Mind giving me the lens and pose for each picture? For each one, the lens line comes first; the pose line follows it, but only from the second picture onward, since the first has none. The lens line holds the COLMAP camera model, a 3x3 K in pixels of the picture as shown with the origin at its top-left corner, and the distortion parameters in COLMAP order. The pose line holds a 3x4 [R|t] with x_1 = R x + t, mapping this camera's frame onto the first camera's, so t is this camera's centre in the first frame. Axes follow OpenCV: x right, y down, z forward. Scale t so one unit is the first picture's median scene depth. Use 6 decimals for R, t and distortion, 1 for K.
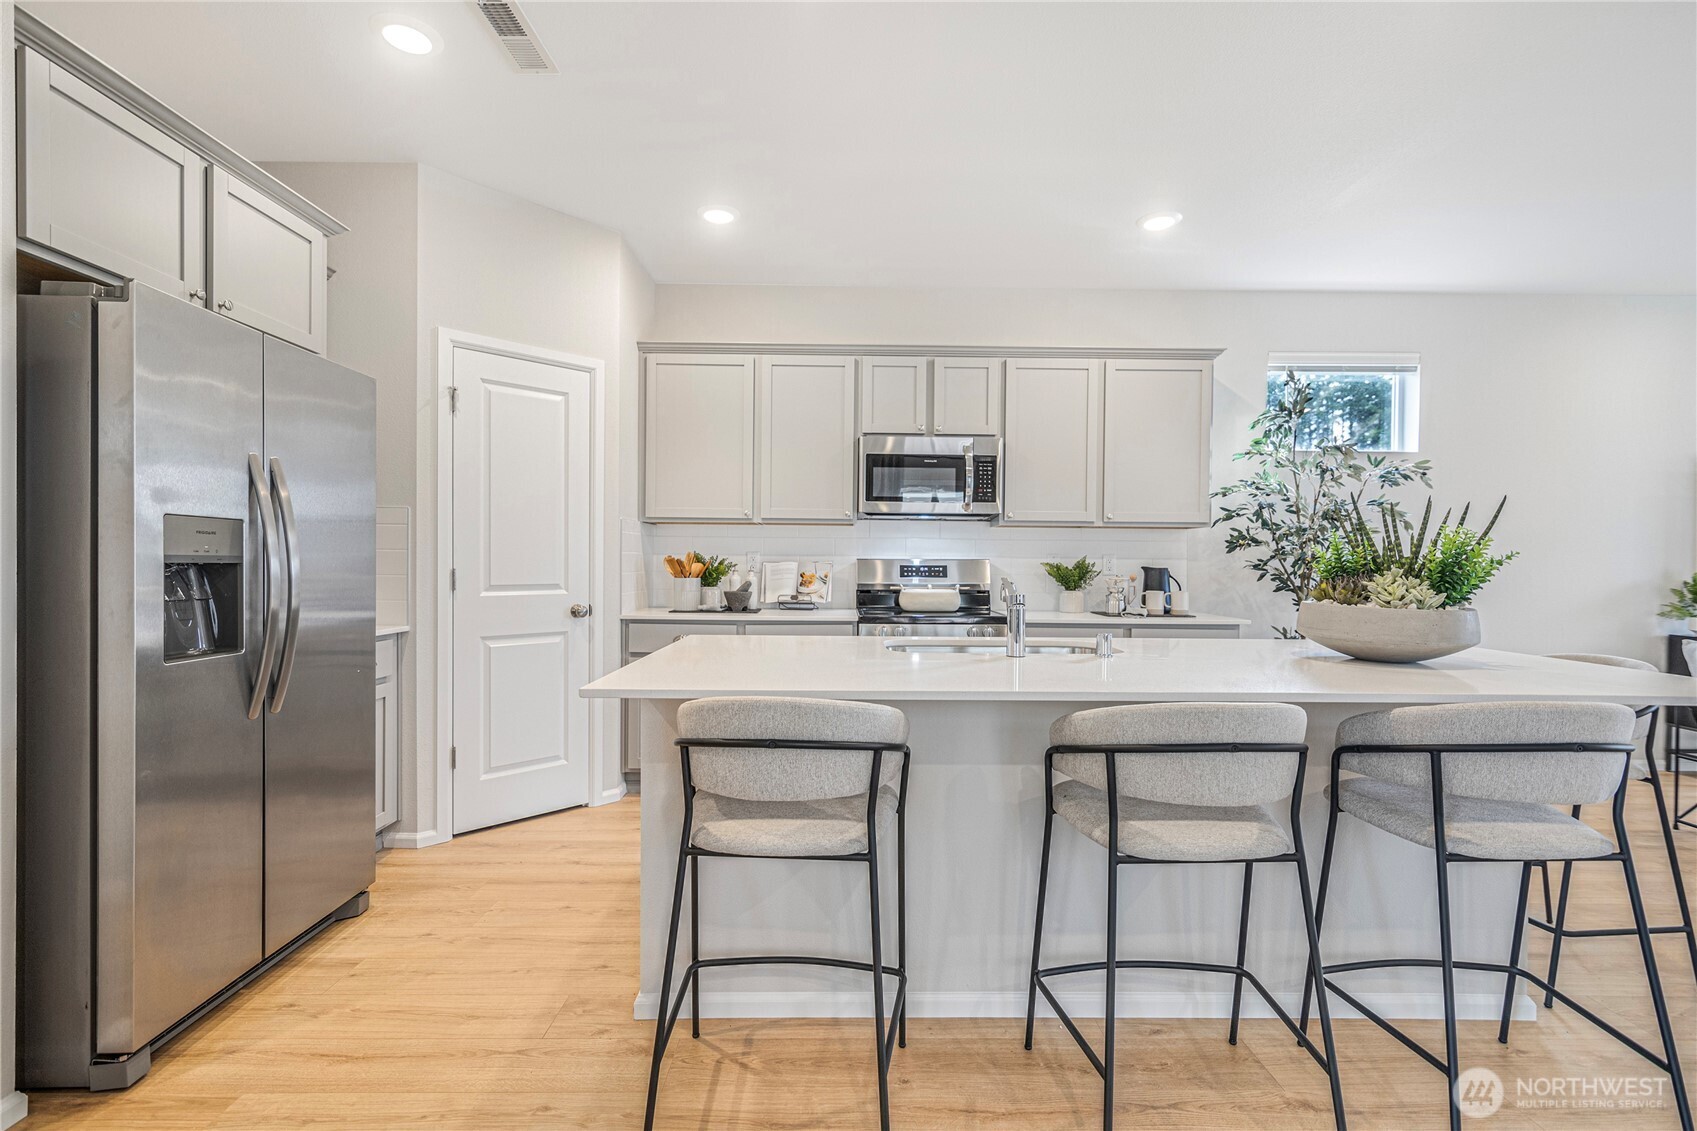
lens RADIAL K [[767.8, 0, 848.5], [0, 767.8, 565.5], [0, 0, 1]] dist [0.001053, 0.000286]
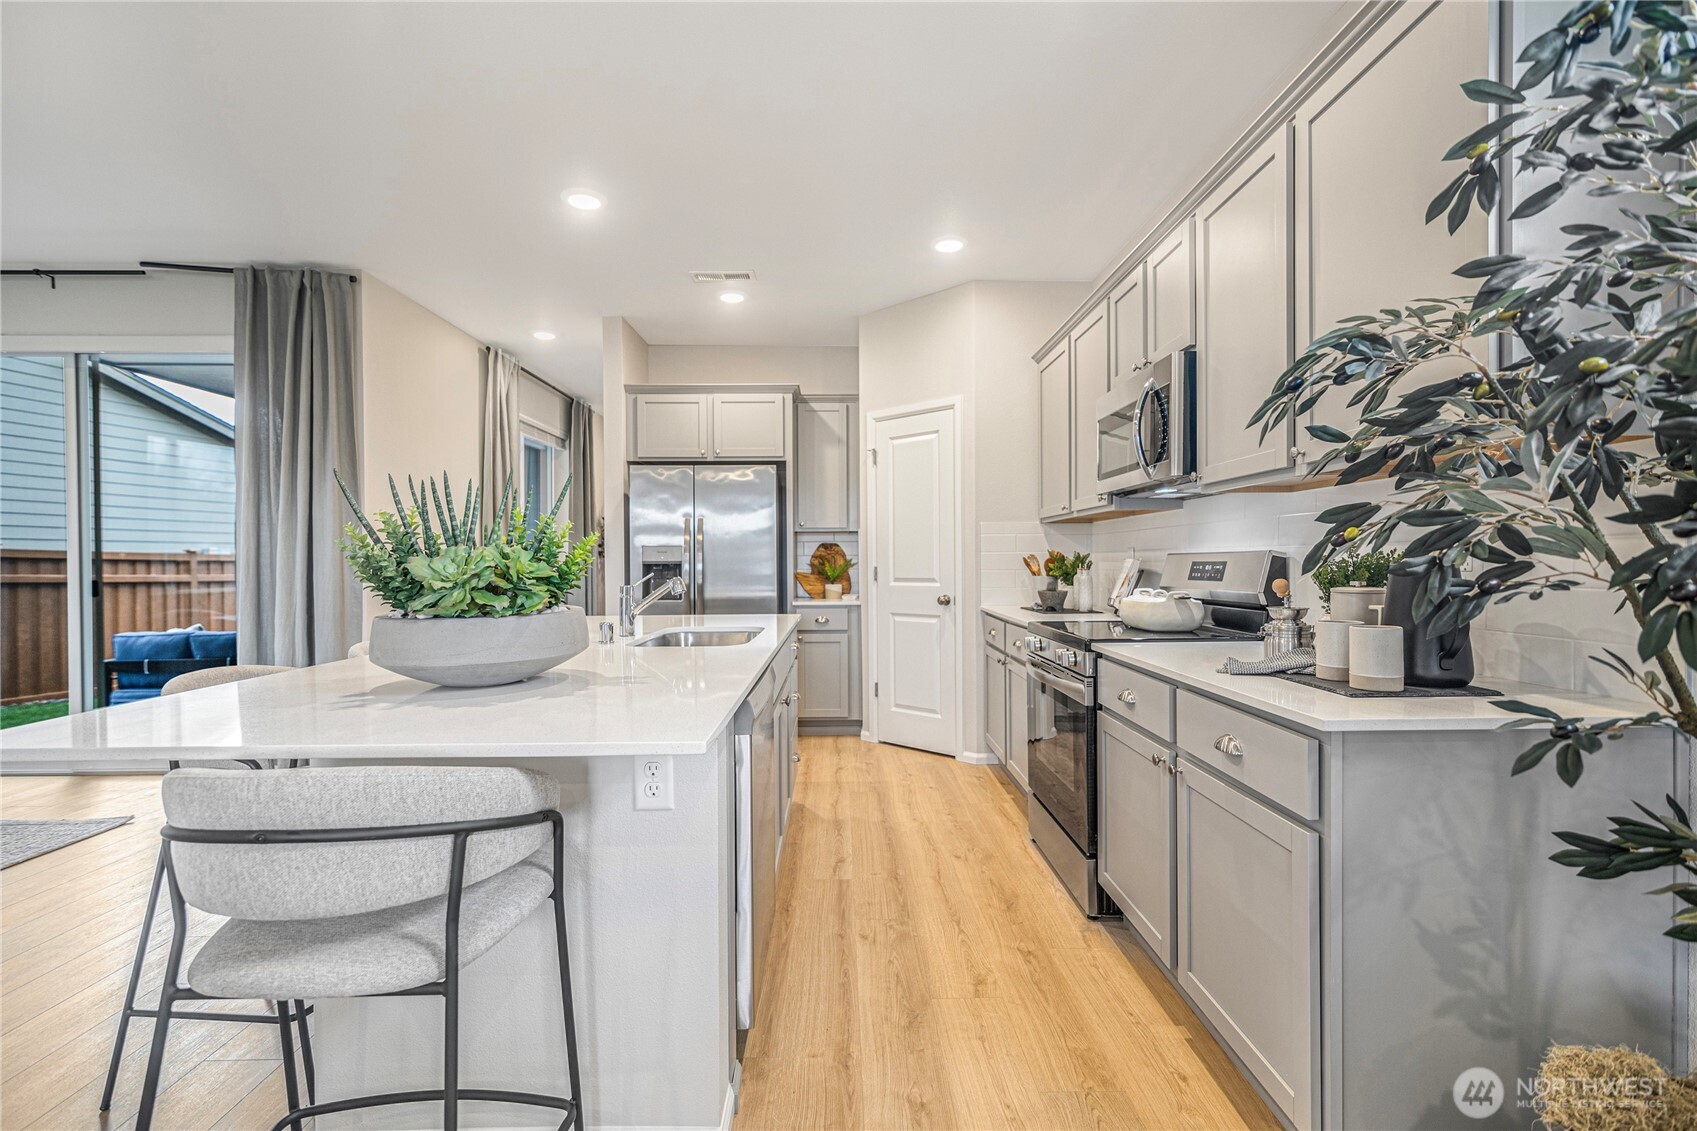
lens RADIAL K [[767.8, 0, 848.5], [0, 767.8, 565.5], [0, 0, 1]] dist [0.001053, 0.000286]
pose [[0.006674, -0.001064, -0.999977, 0.988040], [0.004725, 0.999988, -0.001033, 0.002942], [0.999967, -0.004718, 0.006679, 0.902326]]
